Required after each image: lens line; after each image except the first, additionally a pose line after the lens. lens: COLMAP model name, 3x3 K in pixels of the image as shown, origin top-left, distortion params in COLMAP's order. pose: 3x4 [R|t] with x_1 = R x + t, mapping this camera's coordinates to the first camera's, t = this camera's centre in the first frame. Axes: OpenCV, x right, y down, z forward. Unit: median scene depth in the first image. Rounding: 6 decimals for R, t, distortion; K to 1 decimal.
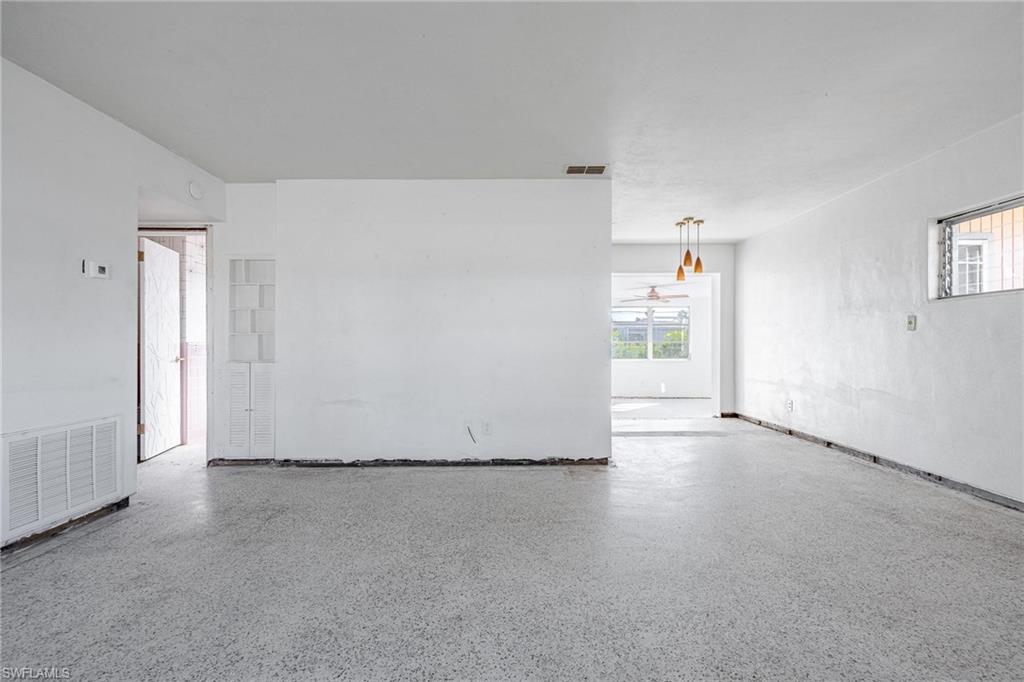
lens RADIAL K [[451.8, 0, 517.5], [0, 451.8, 338.7], [0, 0, 1]] dist [0.014651, -0.001280]
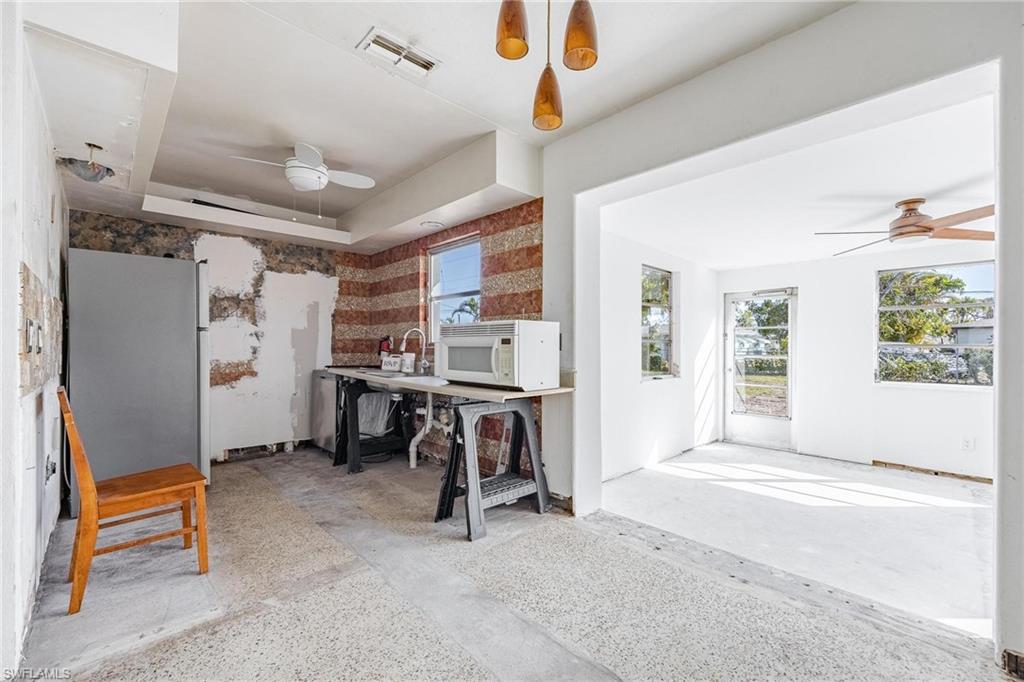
lens RADIAL K [[425.1, 0, 511.4], [0, 425.1, 343.5], [0, 0, 1]] dist [0.006237, 0.000088]
pose [[0.683515, 0.000546, -0.729937, 0.743742], [0.005760, 0.999965, 0.006142, 0.002055], [0.729914, -0.008402, 0.683487, 1.130120]]
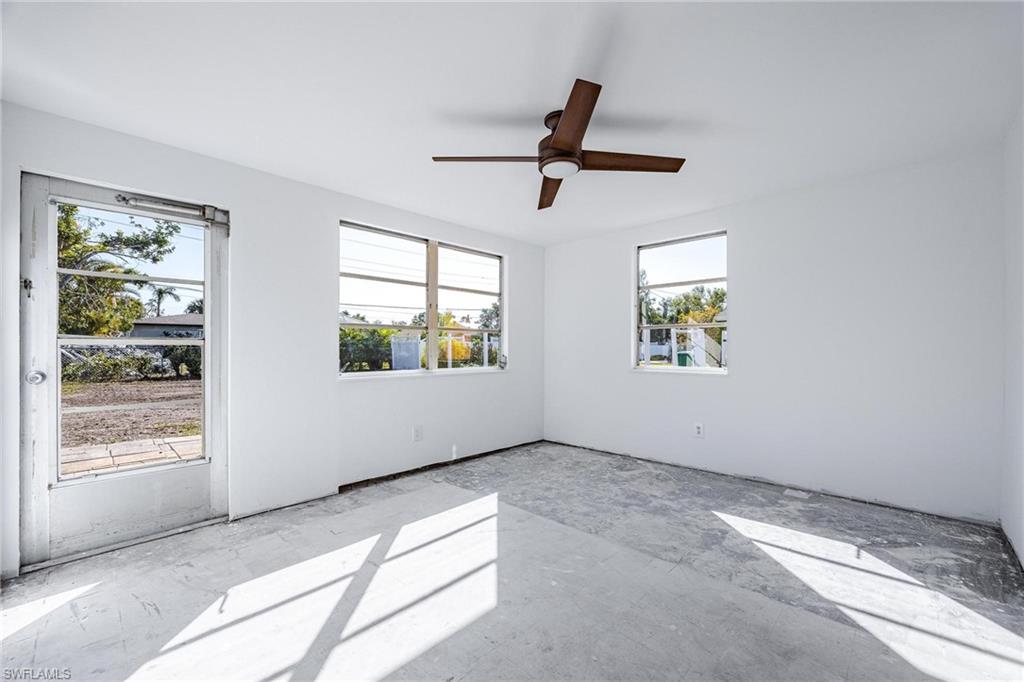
lens RADIAL K [[425.1, 0, 515.4], [0, 425.1, 345.7], [0, 0, 1]] dist [0.006237, 0.000088]
pose [[0.707284, 0.003942, 0.706918, 0.208181], [-0.013446, 0.999879, 0.007877, 0.054214], [-0.706801, -0.015077, 0.707251, 1.867901]]
